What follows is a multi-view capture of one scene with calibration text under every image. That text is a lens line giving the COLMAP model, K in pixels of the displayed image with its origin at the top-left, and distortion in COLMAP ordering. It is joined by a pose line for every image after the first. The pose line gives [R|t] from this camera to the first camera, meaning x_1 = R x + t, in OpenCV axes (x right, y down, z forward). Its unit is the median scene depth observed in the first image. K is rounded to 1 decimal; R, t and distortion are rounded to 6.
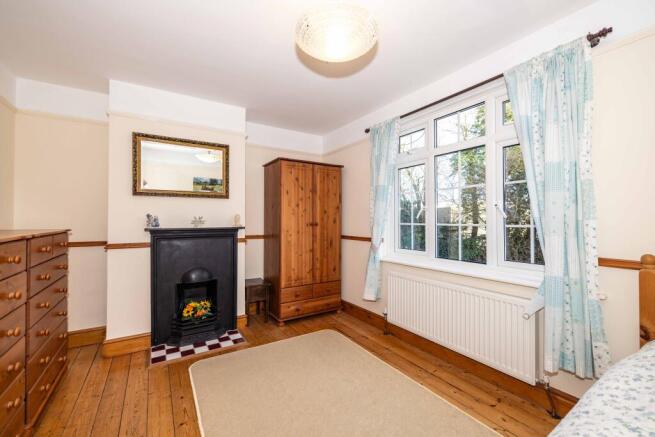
lens RADIAL K [[272.1, 0, 326.3], [0, 272.1, 218.0], [0, 0, 1]] dist [-0.000437, -0.000445]
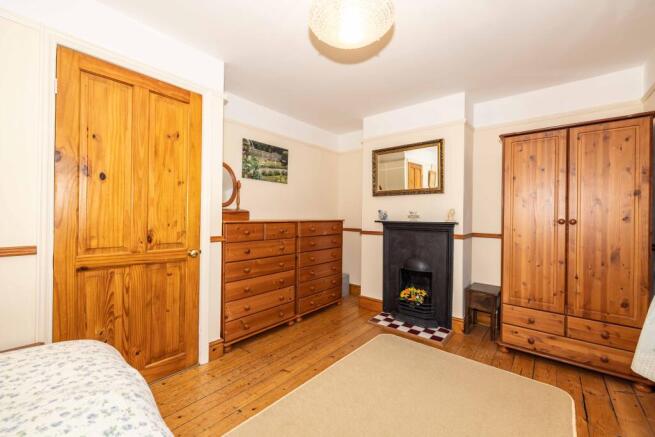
lens RADIAL K [[272.1, 0, 322.7], [0, 272.1, 216.8], [0, 0, 1]] dist [-0.000437, -0.000445]
pose [[0.295332, 0.005975, -0.955376, 0.502683], [-0.005860, 0.999973, 0.004443, 0.013986], [0.955377, 0.004286, 0.295359, 0.330966]]
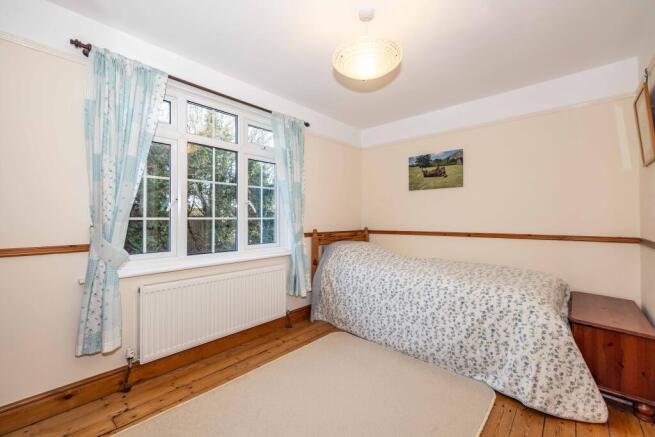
lens RADIAL K [[272.1, 0, 325.3], [0, 272.1, 216.9], [0, 0, 1]] dist [-0.000437, -0.000445]
pose [[-0.261789, 0.005841, 0.965107, -0.484031], [-0.004763, 0.999962, -0.007344, 0.019105], [-0.965113, -0.006520, -0.261751, 0.665401]]
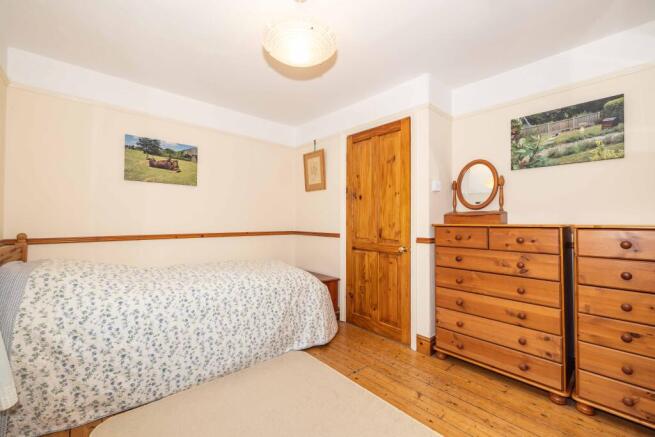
lens RADIAL K [[272.1, 0, 323.9], [0, 272.1, 216.7], [0, 0, 1]] dist [-0.000437, -0.000445]
pose [[-0.987449, -0.007231, -0.157772, 0.139897], [-0.003795, 0.999749, -0.022067, 0.027933], [0.157892, -0.021191, -0.987229, 0.979713]]
